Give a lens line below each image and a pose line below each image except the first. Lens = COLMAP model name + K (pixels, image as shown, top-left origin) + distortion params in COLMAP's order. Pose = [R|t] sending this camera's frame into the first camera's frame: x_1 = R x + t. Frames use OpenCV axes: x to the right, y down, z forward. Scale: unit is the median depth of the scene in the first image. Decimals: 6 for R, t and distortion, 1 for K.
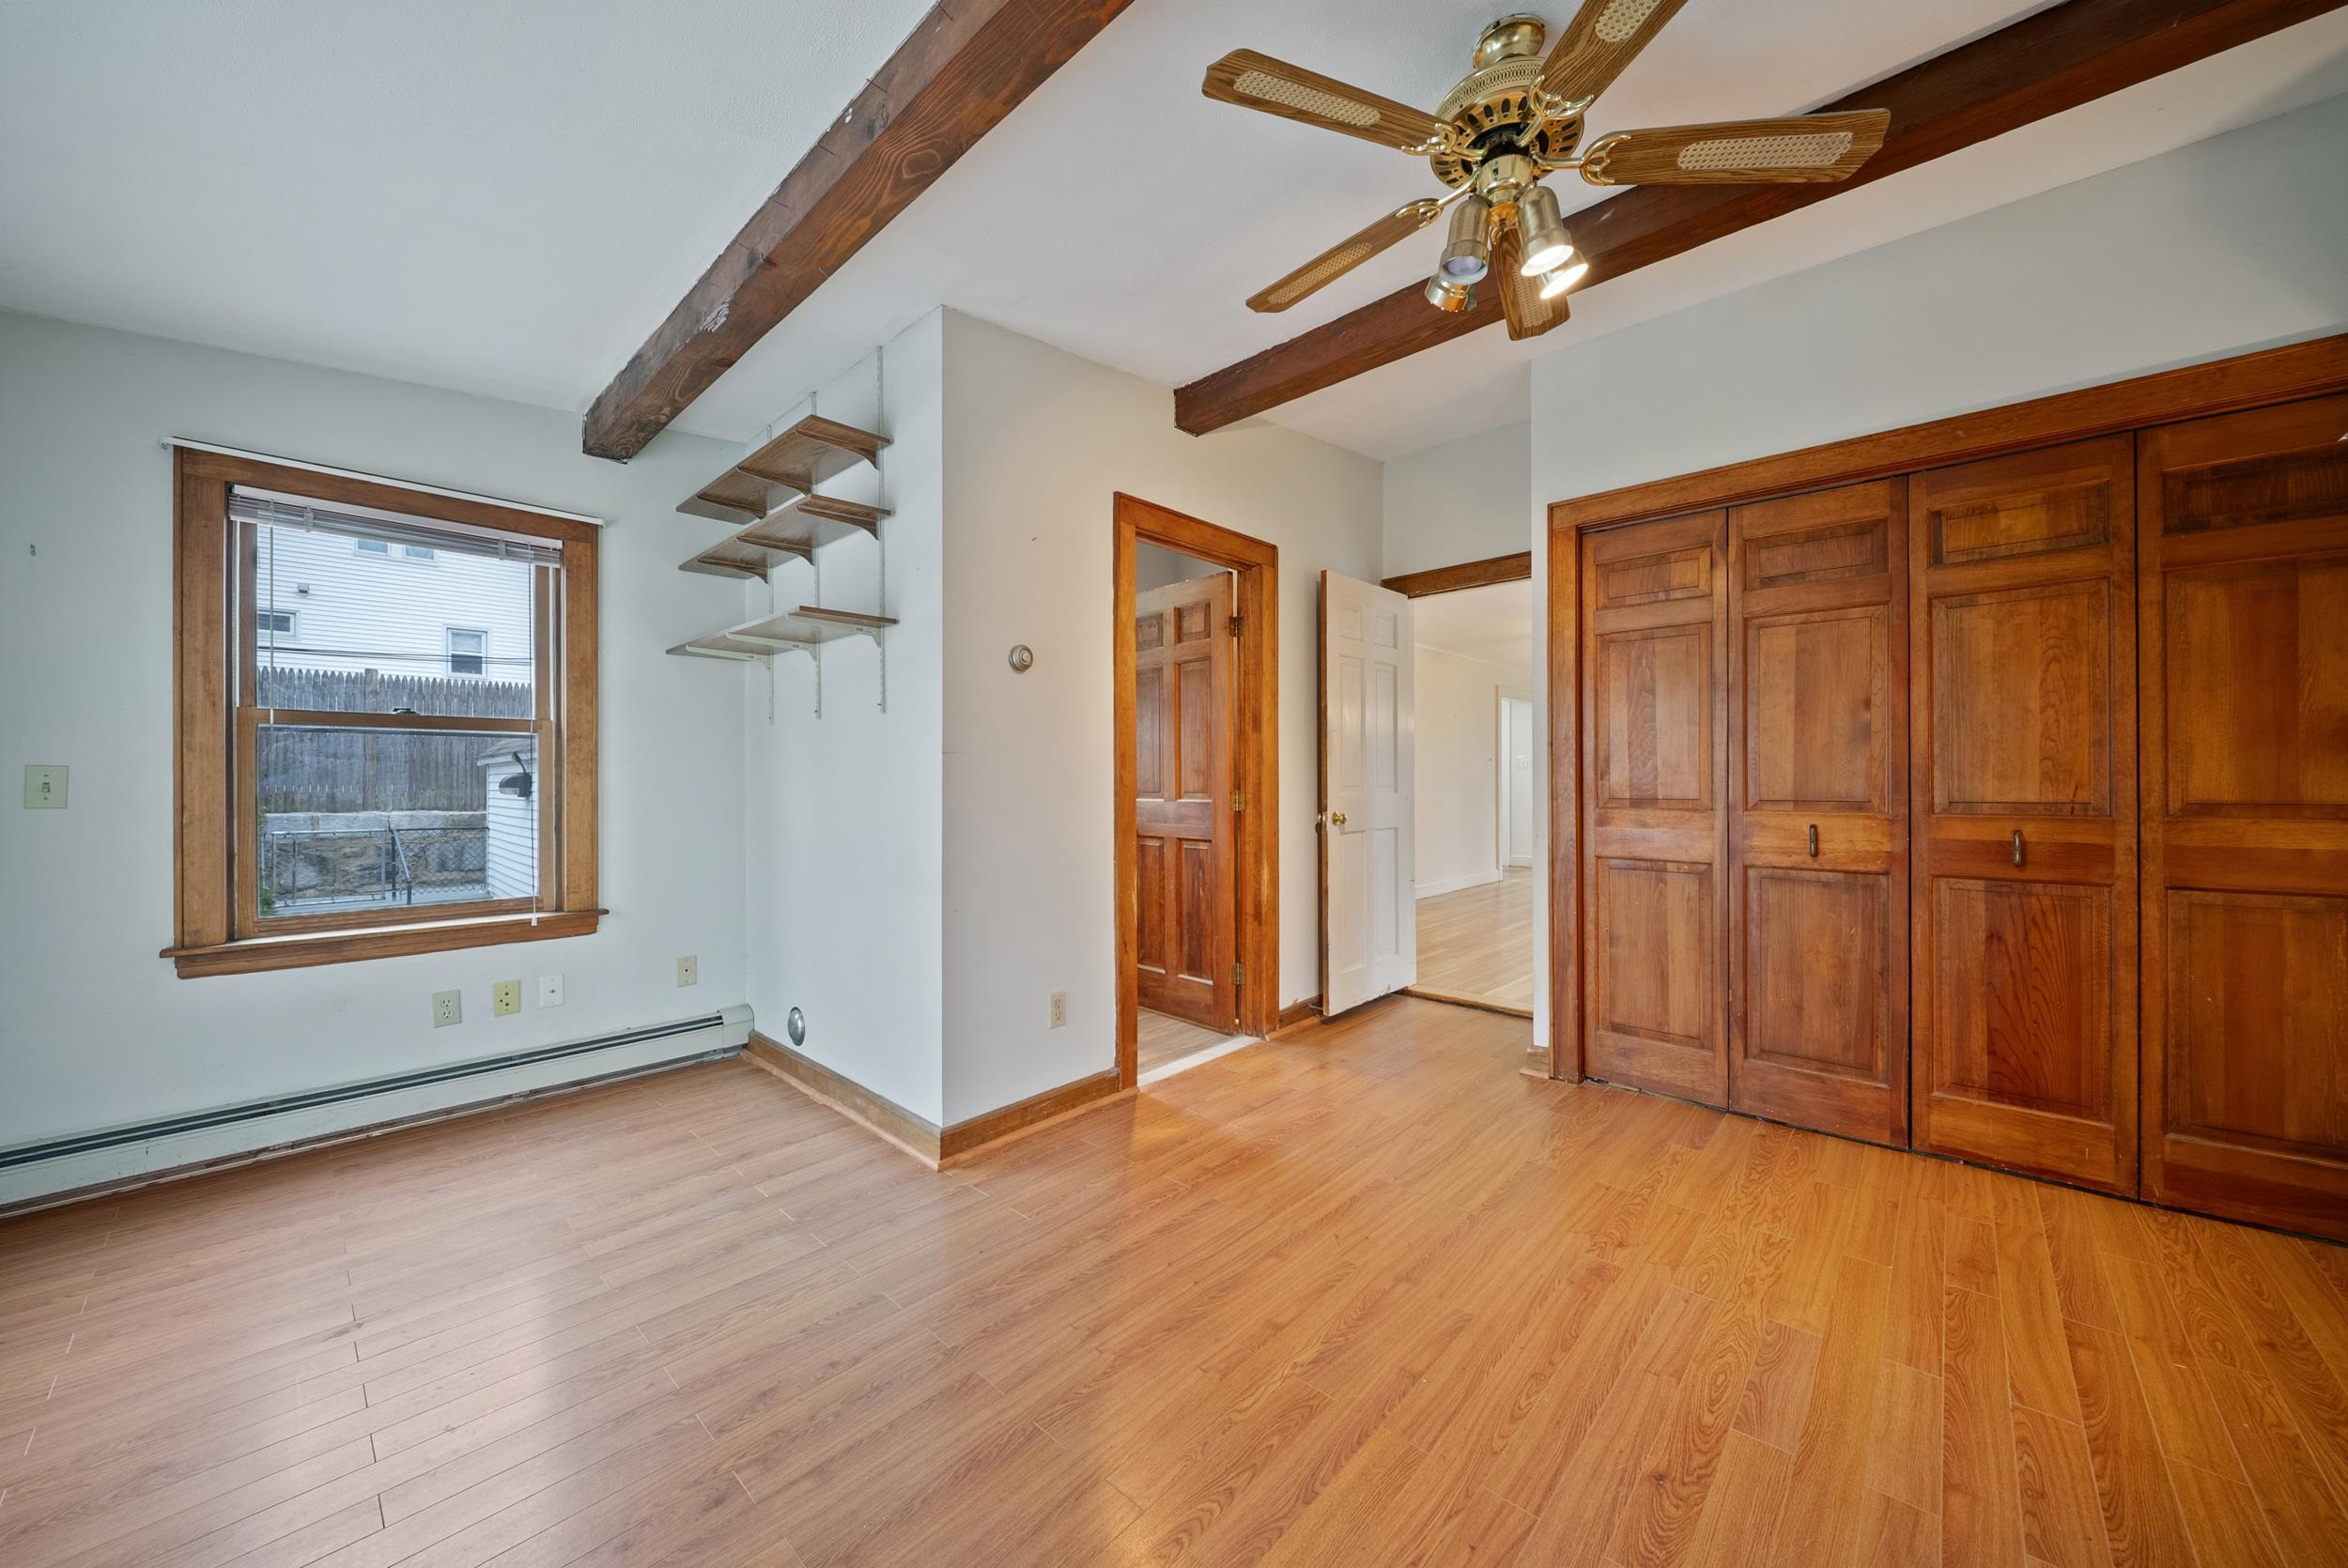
lens RADIAL K [[833.6, 0, 1172.7], [0, 833.6, 778.7], [0, 0, 1]] dist [0.001263, -0.003958]
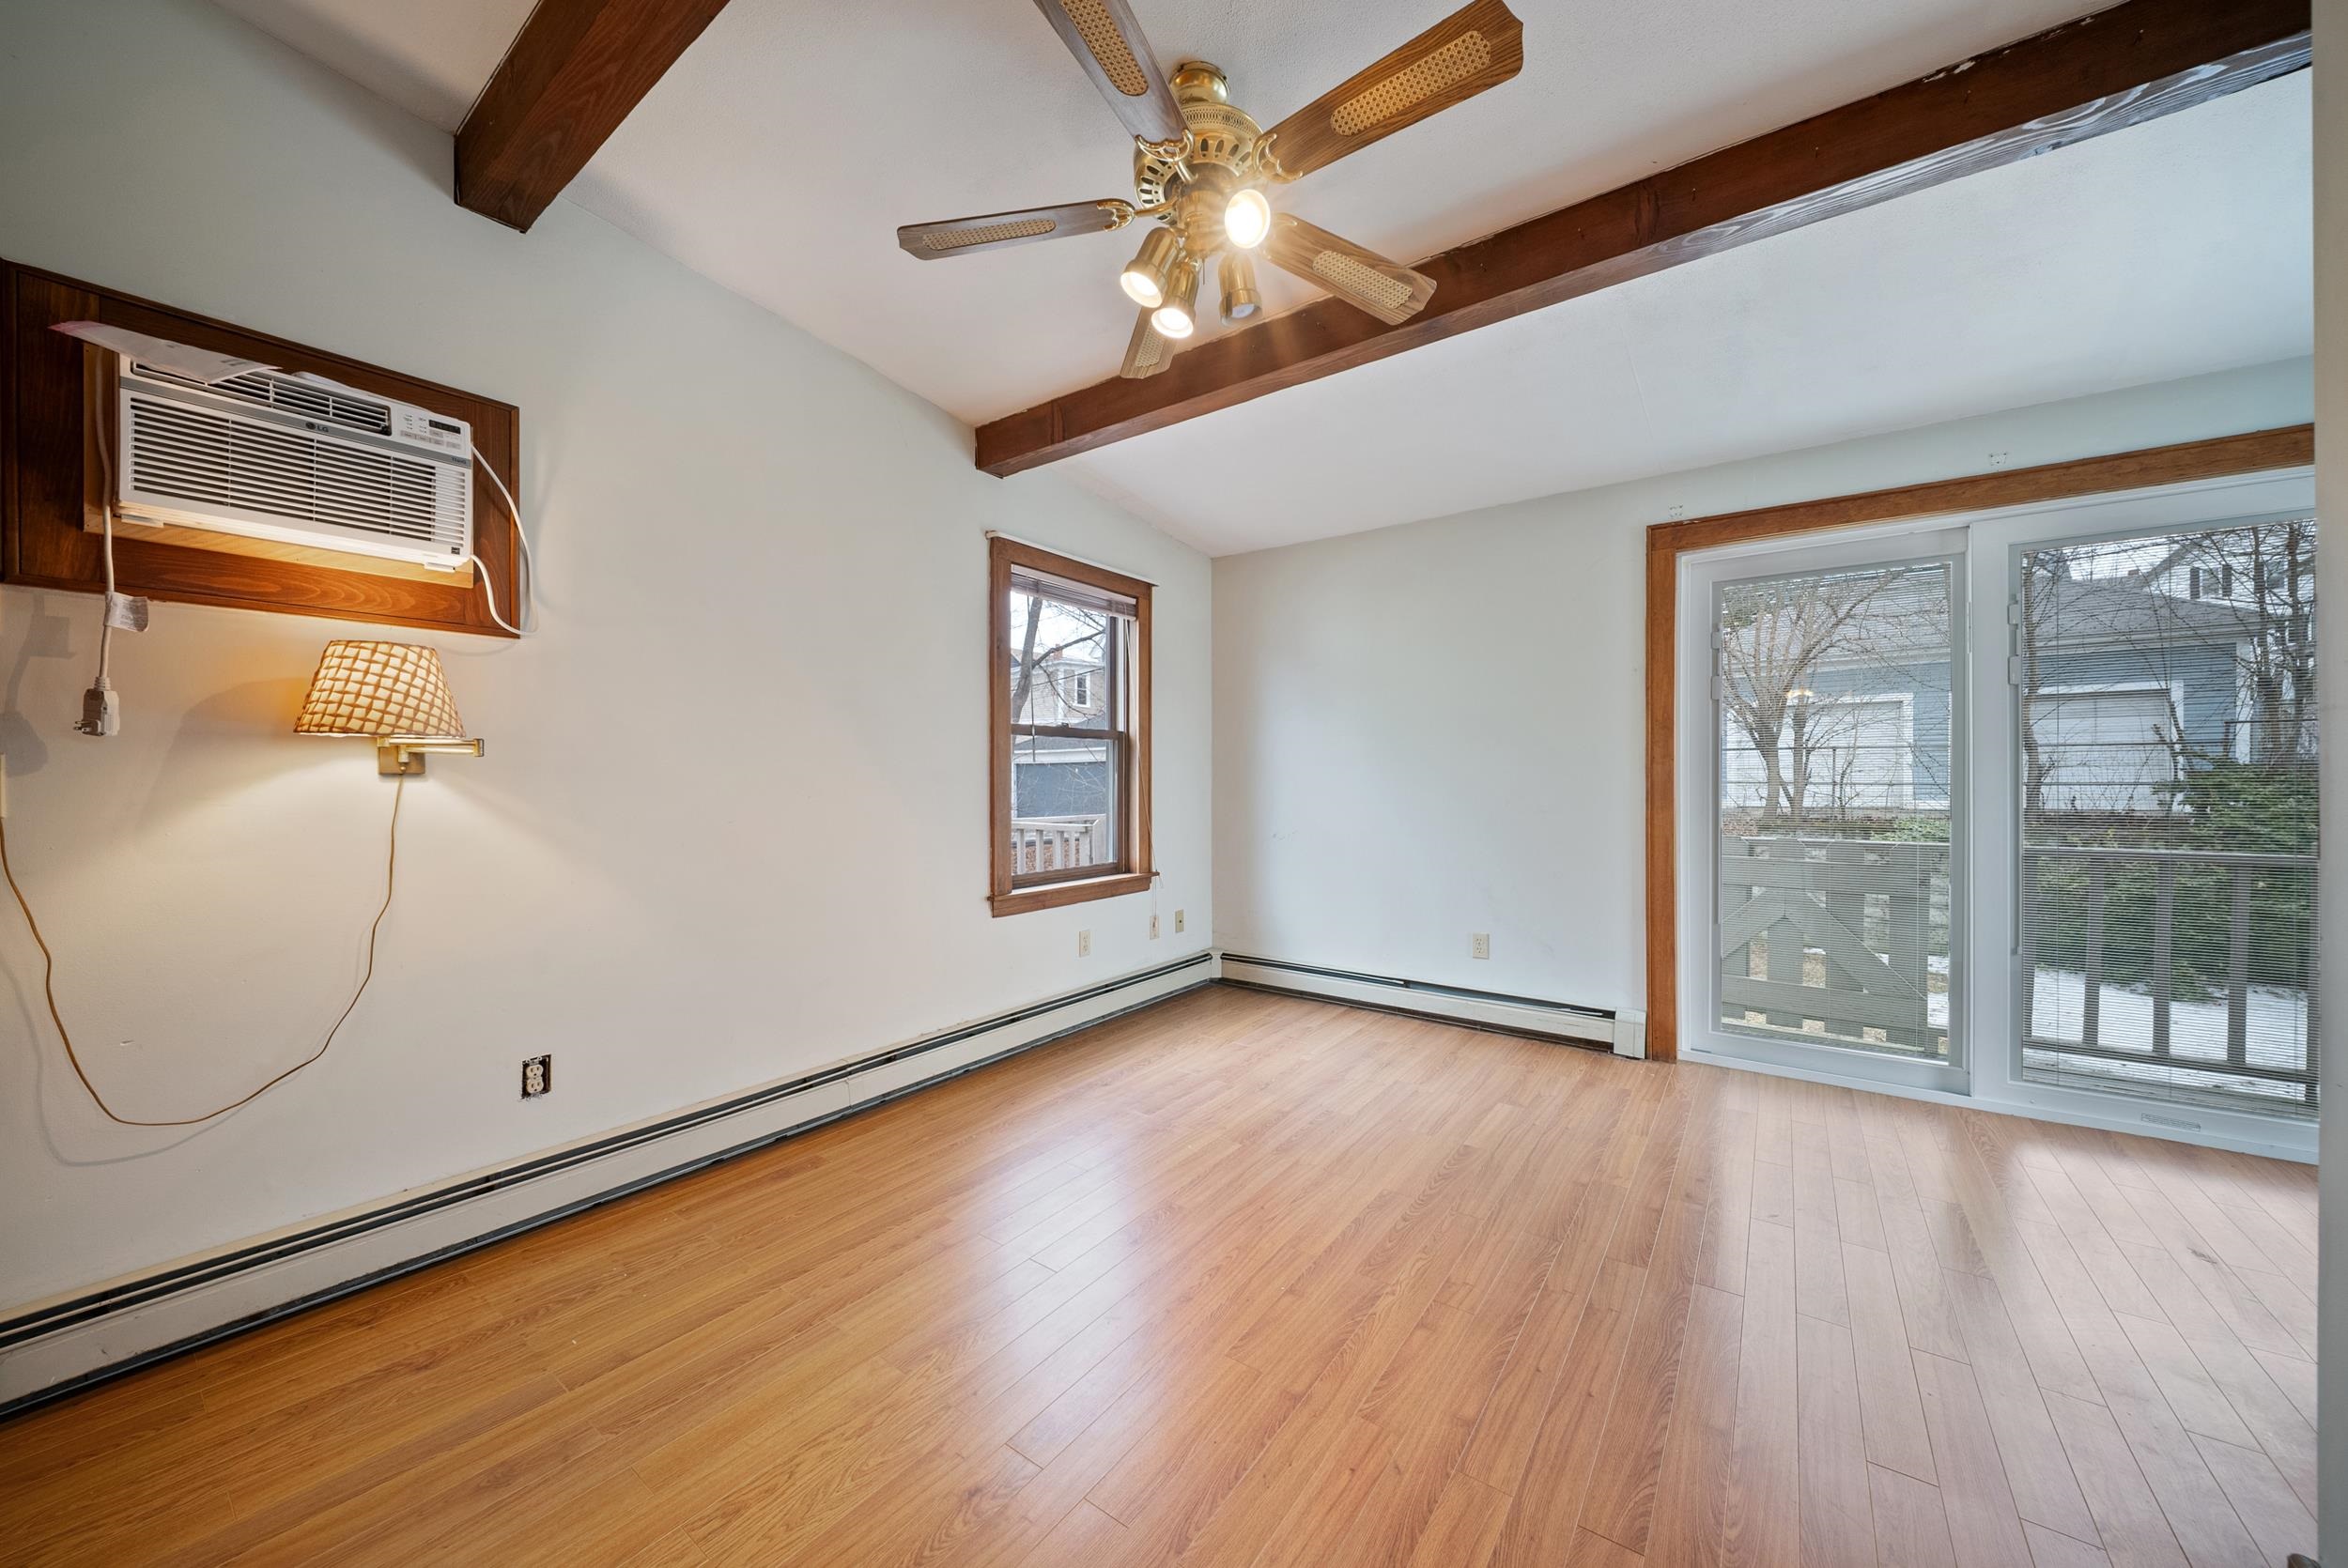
lens RADIAL K [[823.0, 0, 1178.6], [0, 823.0, 780.0], [0, 0, 1]] dist [0.012576, -0.007724]
pose [[-0.993595, 0.006018, -0.112836, 0.354802], [0.006446, 0.999973, -0.003434, 0.003689], [0.112813, -0.004139, -0.993608, 1.322807]]
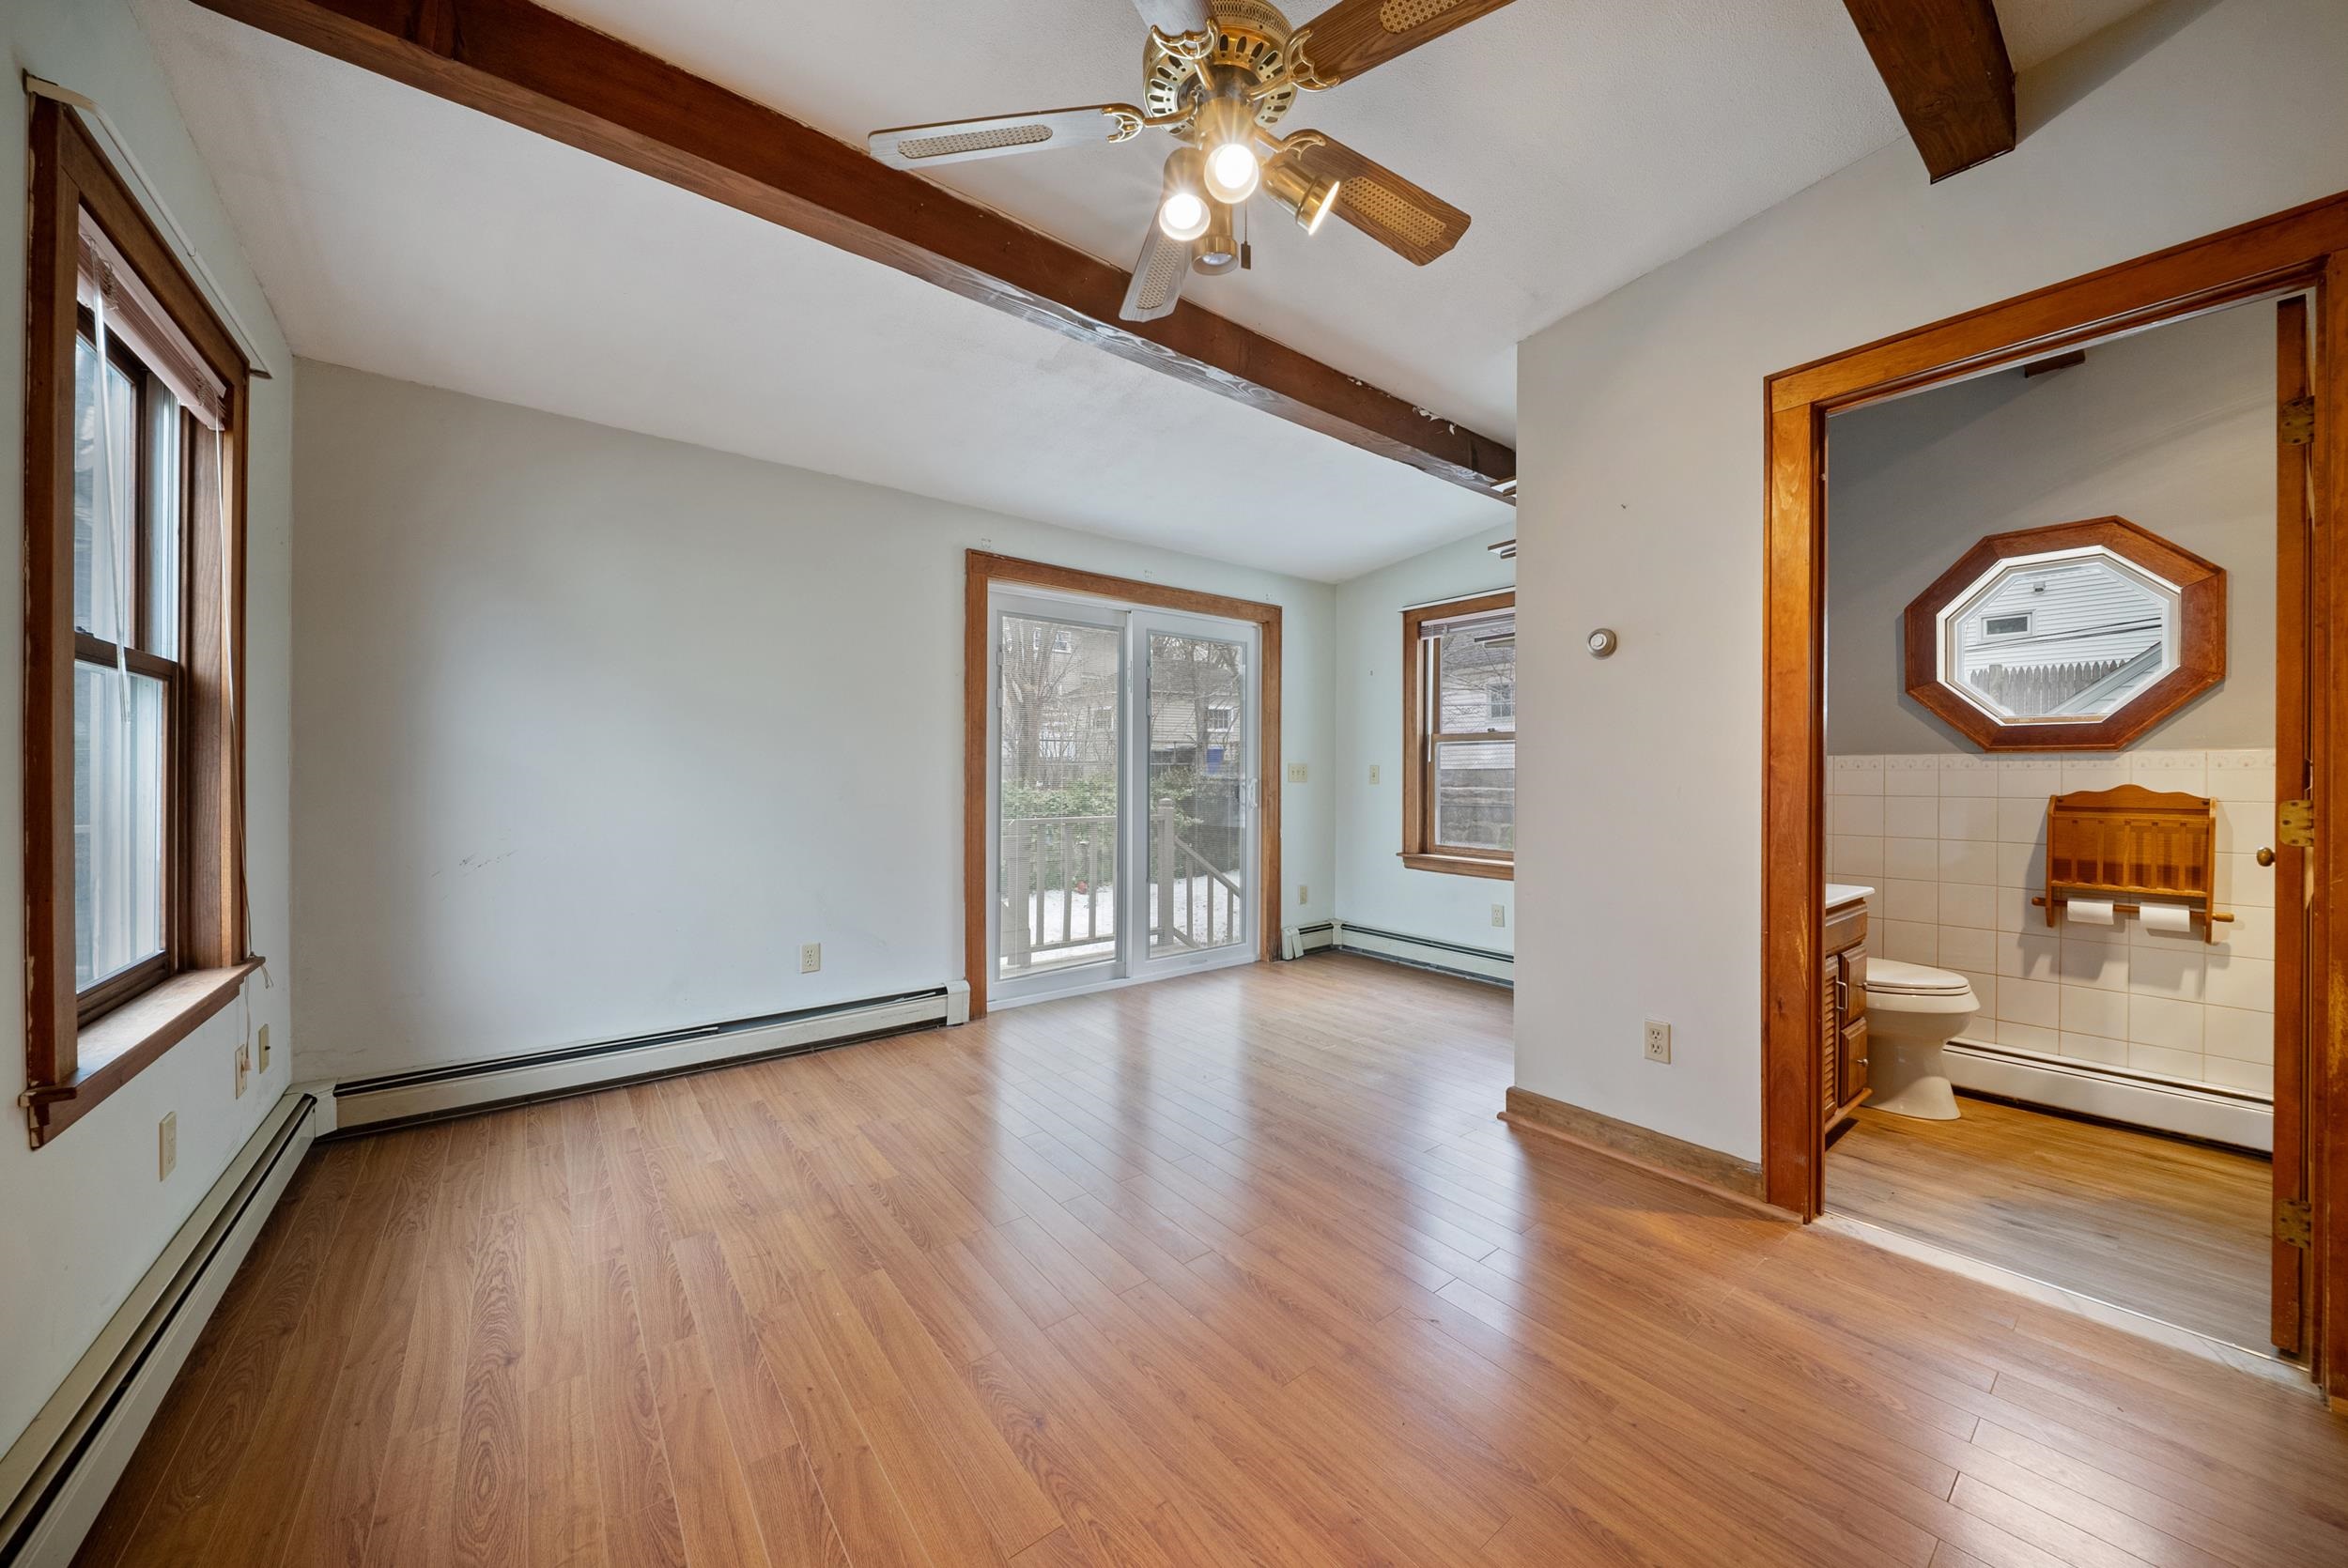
lens RADIAL K [[817.0, 0, 1171.4], [0, 817.0, 774.1], [0, 0, 1]] dist [0.012064, -0.009263]
pose [[-0.169118, 0.002779, -0.985592, 0.846431], [0.001139, 0.999996, 0.002624, 0.000953], [0.985595, -0.000679, -0.169120, 0.713596]]
